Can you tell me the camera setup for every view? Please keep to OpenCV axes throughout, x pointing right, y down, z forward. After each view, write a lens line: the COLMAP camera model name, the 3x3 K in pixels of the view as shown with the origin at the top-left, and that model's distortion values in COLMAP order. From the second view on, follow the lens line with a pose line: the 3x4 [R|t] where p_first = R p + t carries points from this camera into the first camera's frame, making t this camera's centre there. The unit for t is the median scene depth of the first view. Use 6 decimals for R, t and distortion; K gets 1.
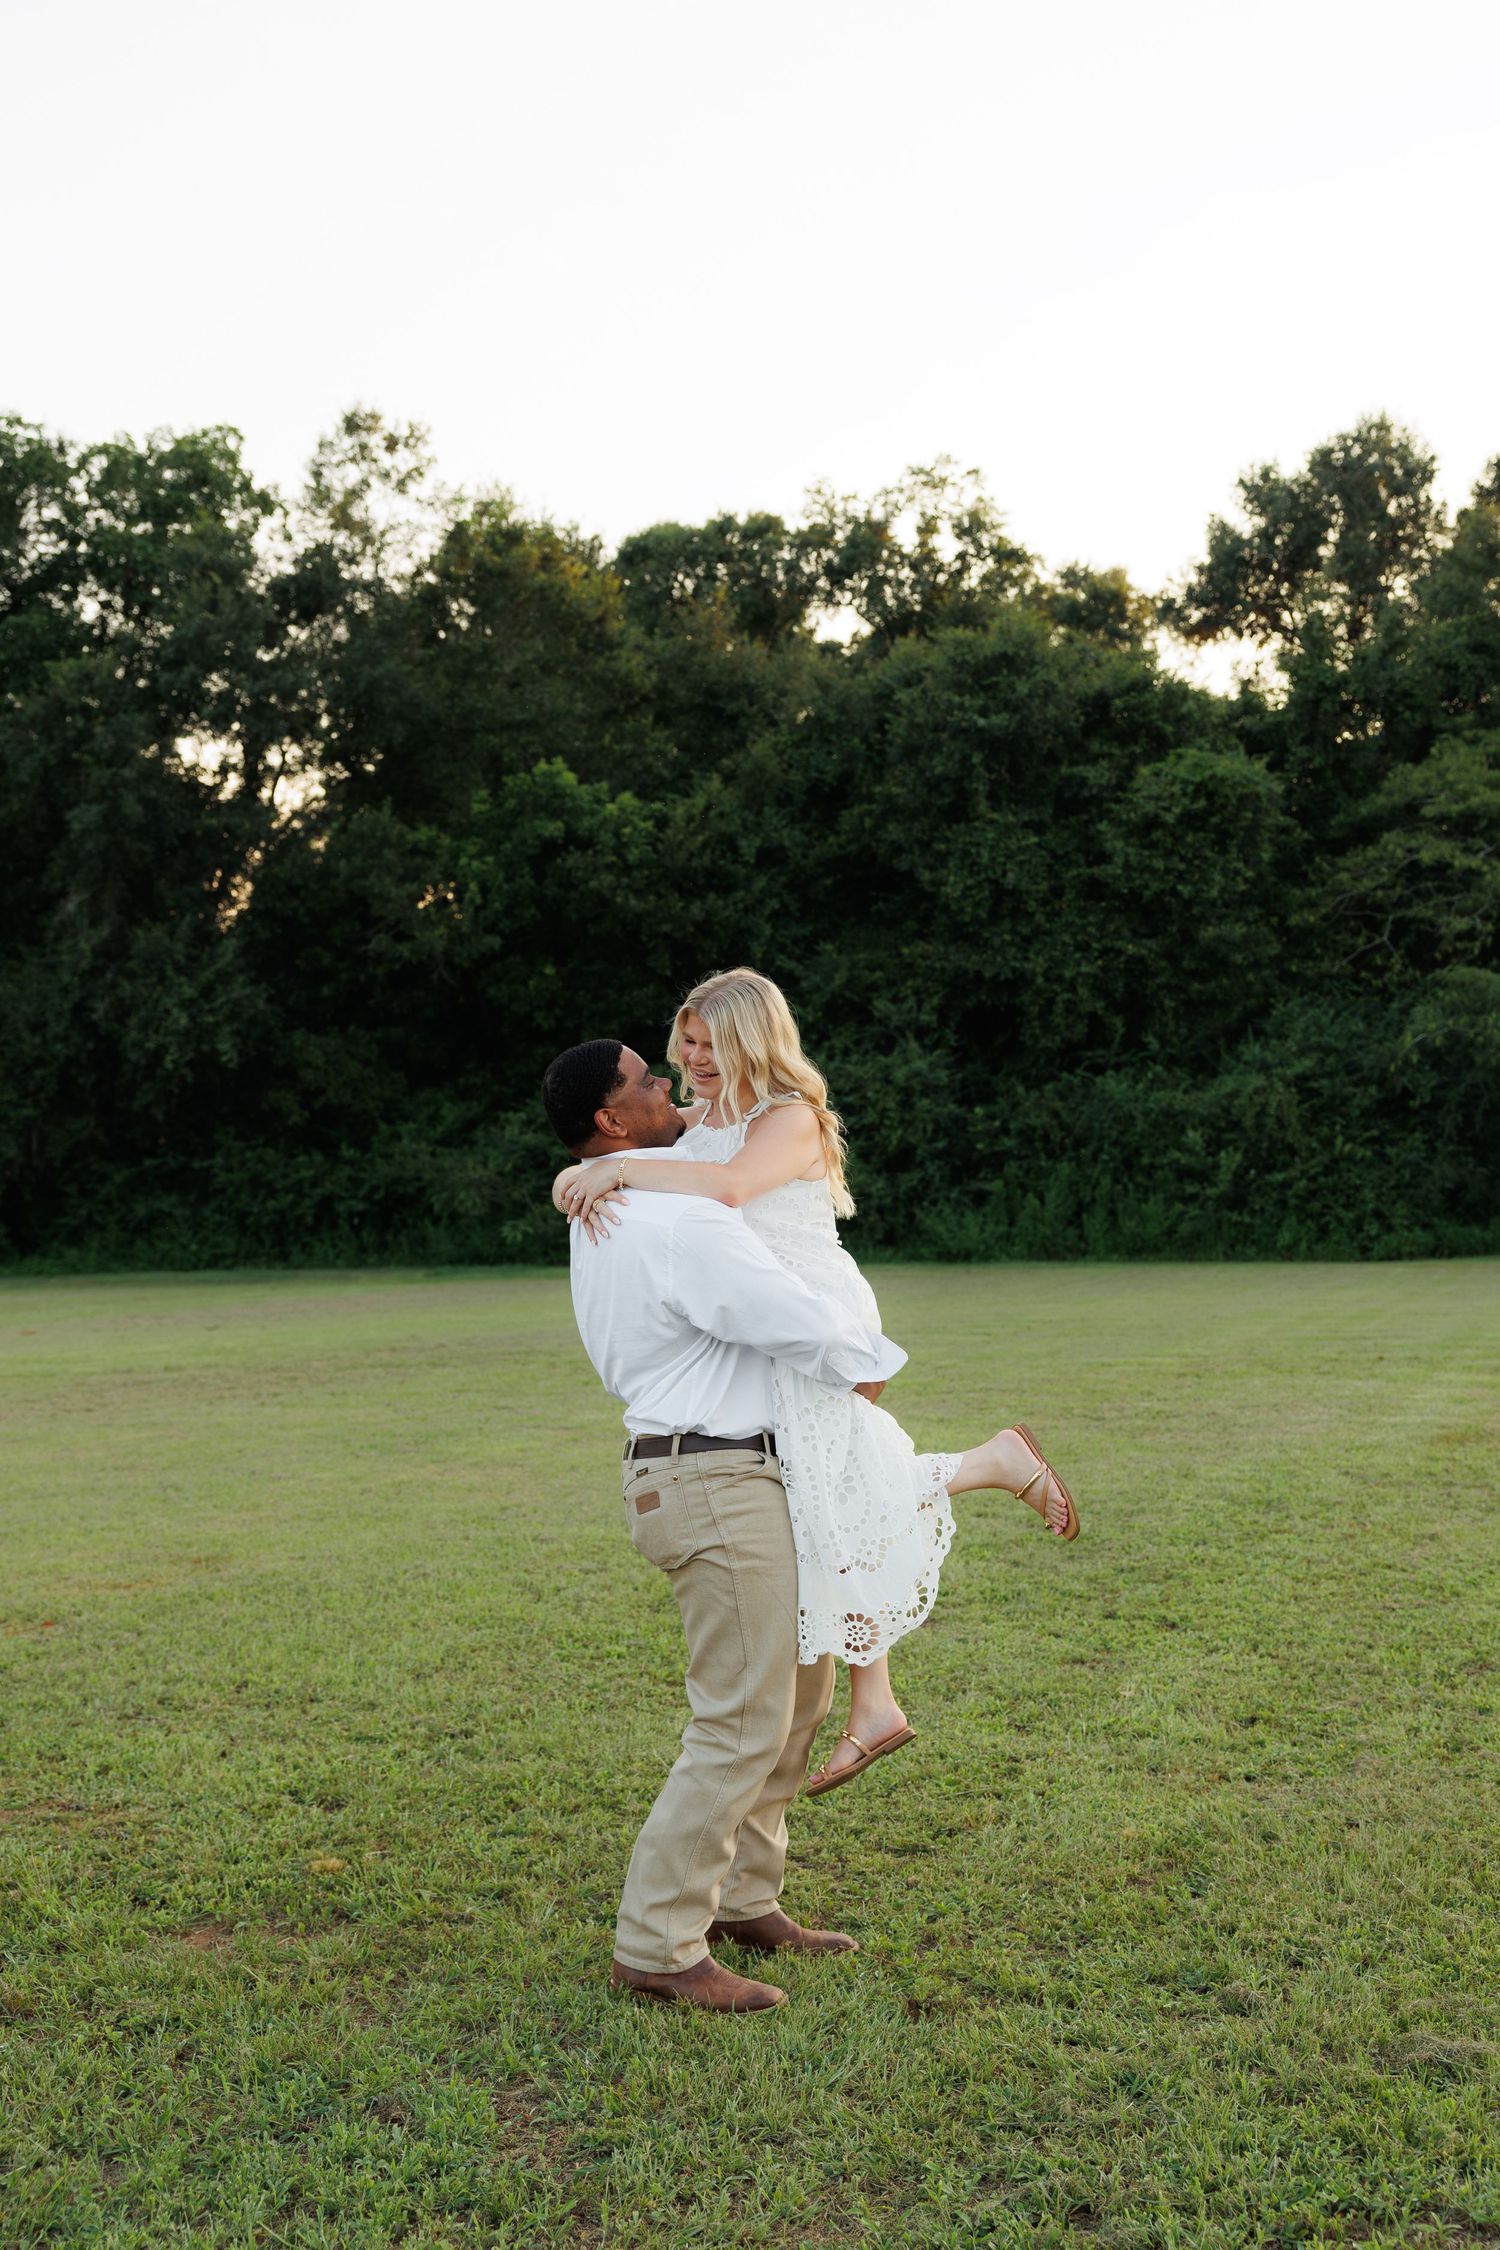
lens RADIAL K [[2621.0, 0, 789.9], [0, 2621.0, 1079.3], [0, 0, 1]] dist [-0.005168, 0.000000]
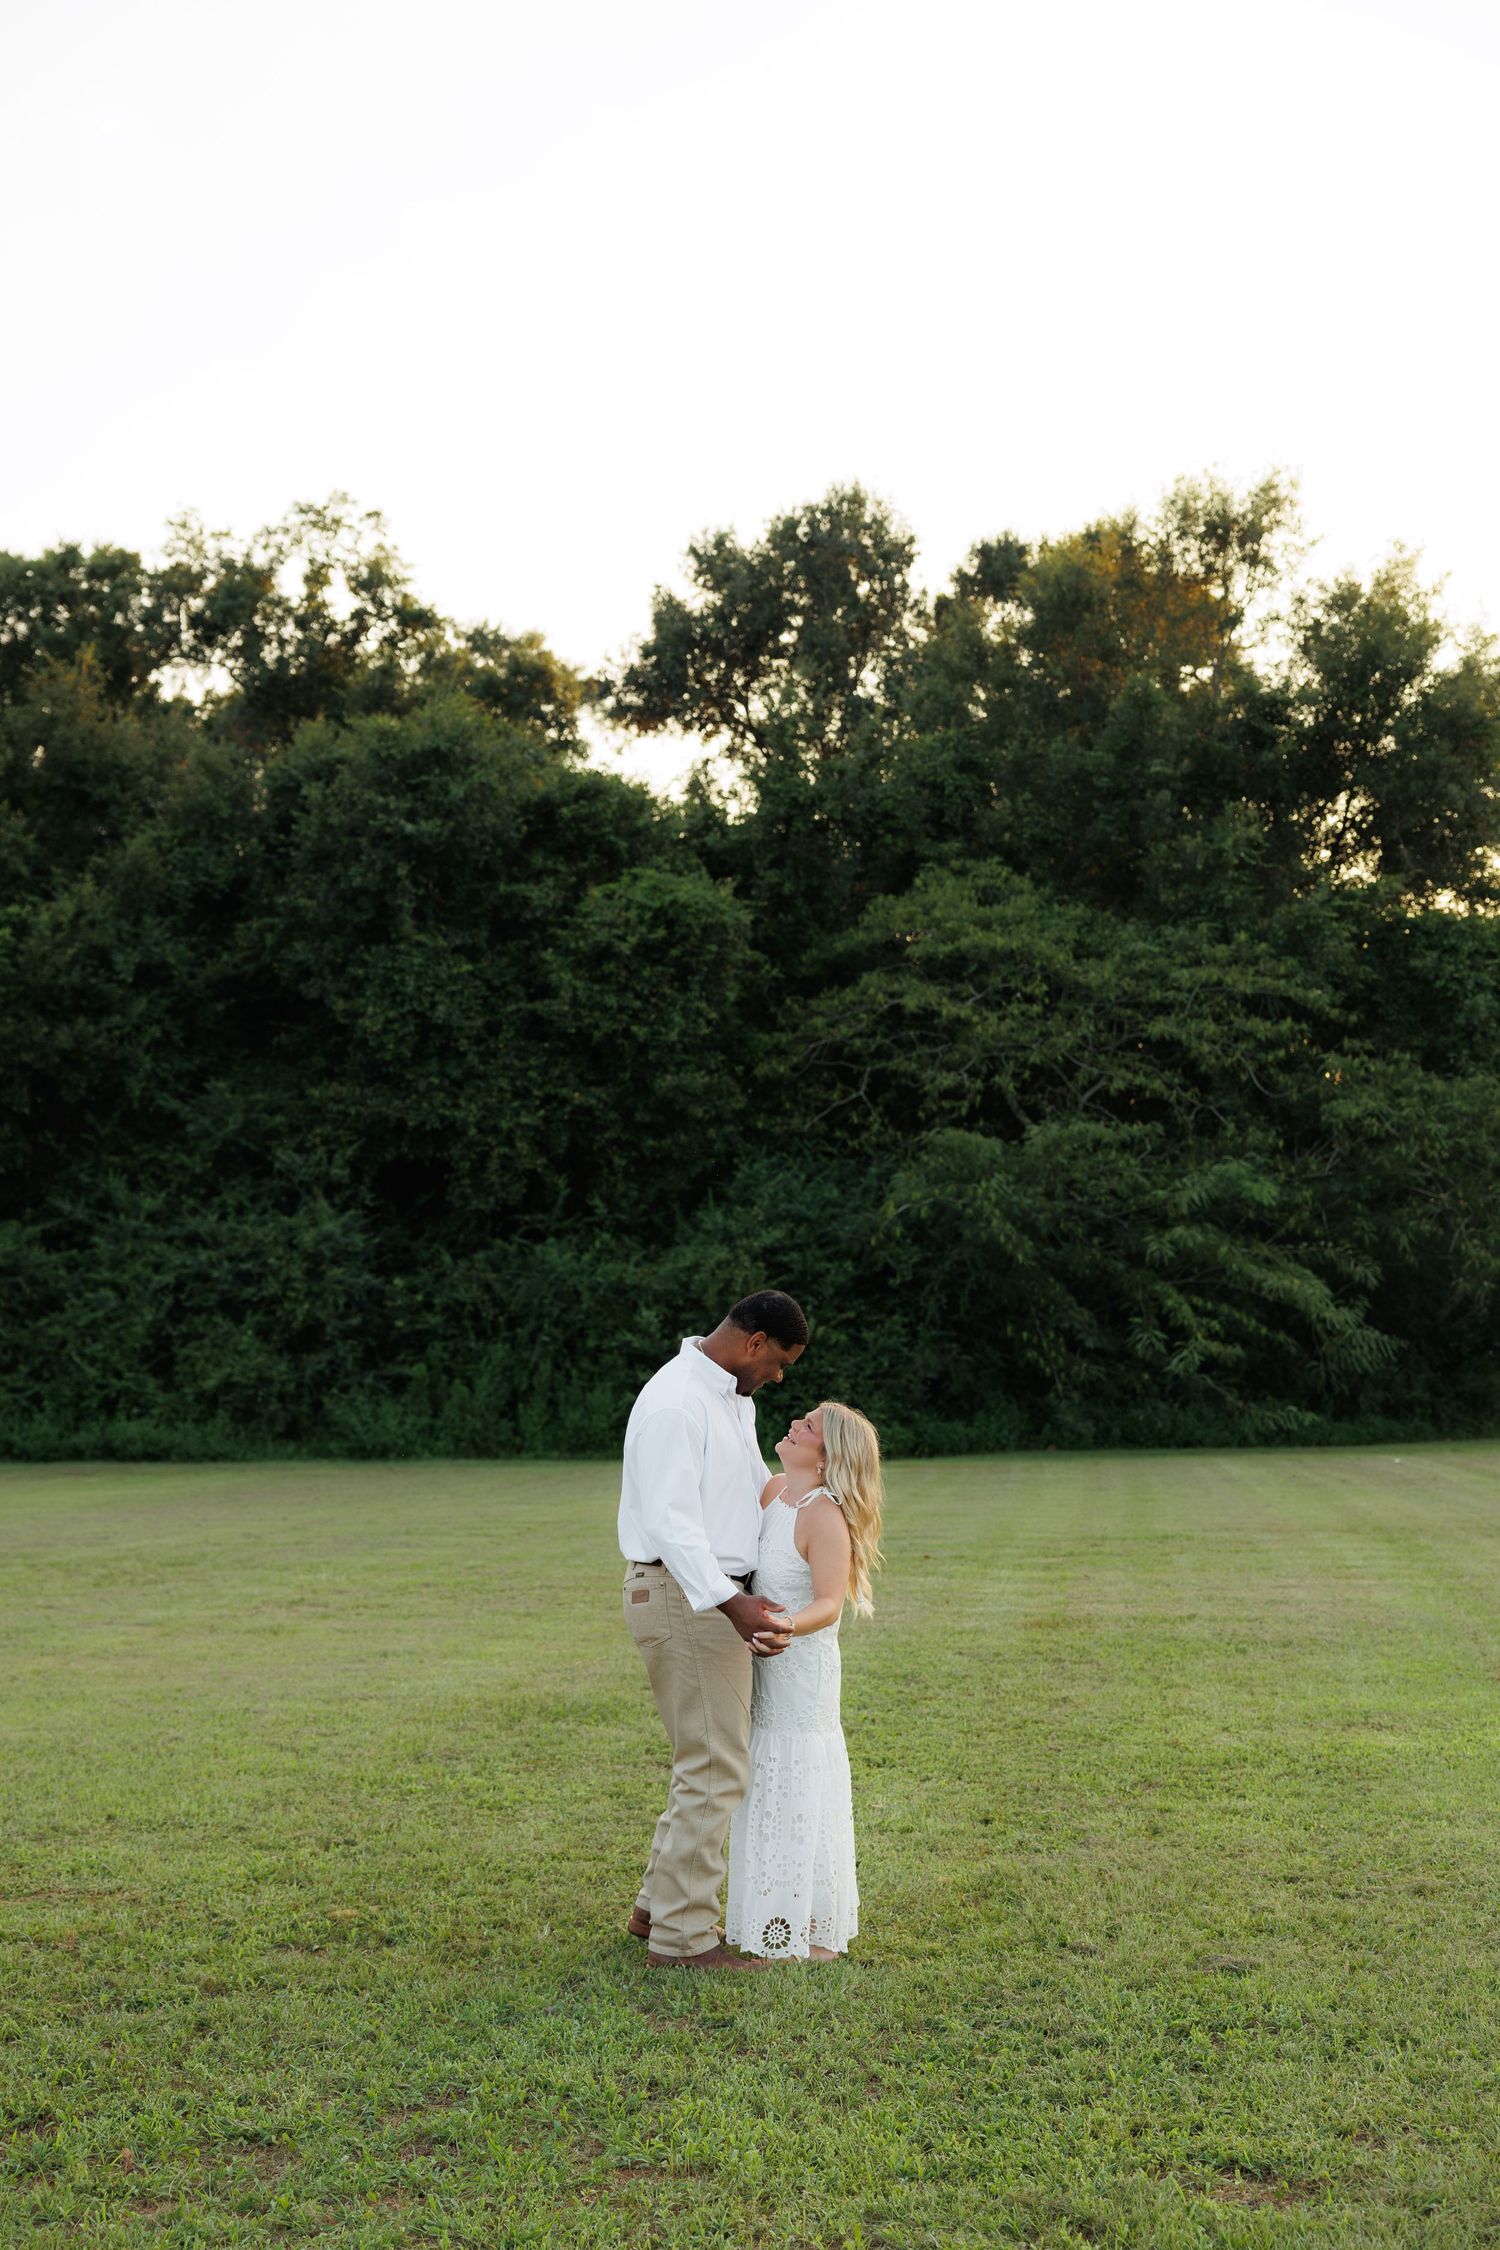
lens RADIAL K [[3221.2, 0, 747.5], [0, 3221.2, 1164.4], [0, 0, 1]] dist [0.046971, 0.000000]
pose [[0.979201, 0.023499, 0.201526, -0.028229], [-0.018901, 0.999516, -0.024710, -0.002424], [-0.202009, 0.020387, 0.979171, -0.051797]]
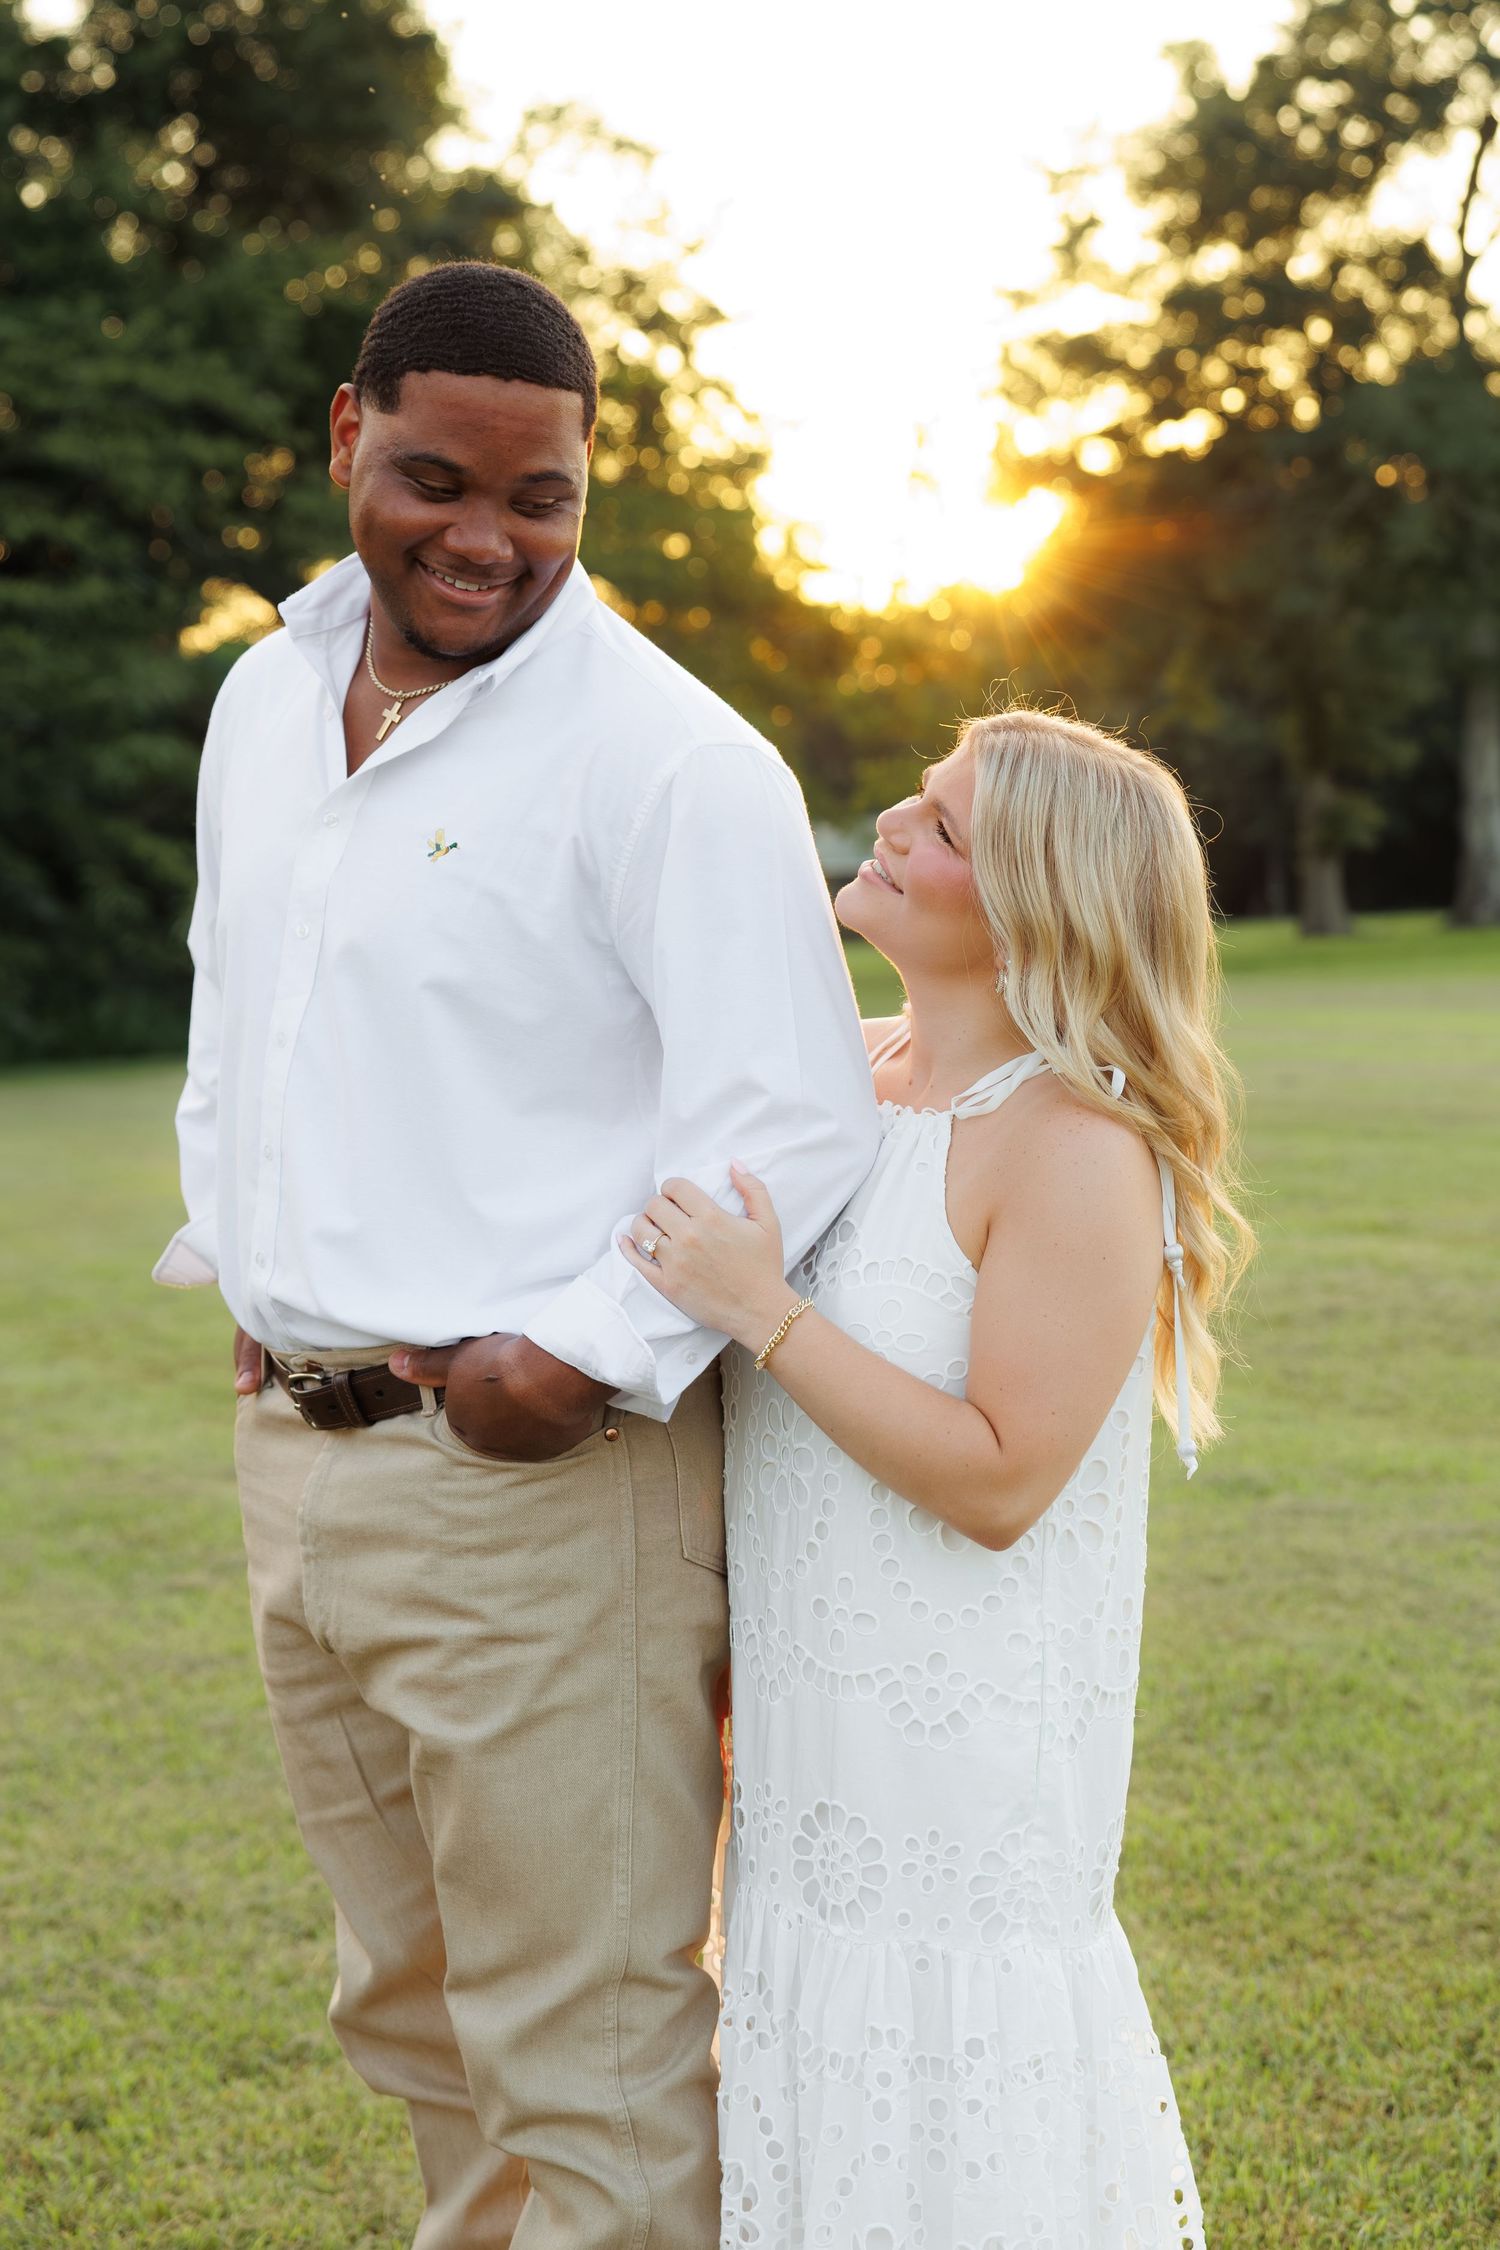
lens RADIAL K [[4013.2, 0, 787.5], [0, 4013.2, 1104.8], [0, 0, 1]] dist [0.042985, 0.000000]
pose [[0.797451, -0.054166, 0.600948, -0.100187], [0.016668, 0.997560, 0.067796, 0.011785], [-0.603154, -0.044048, 0.796408, 0.144253]]
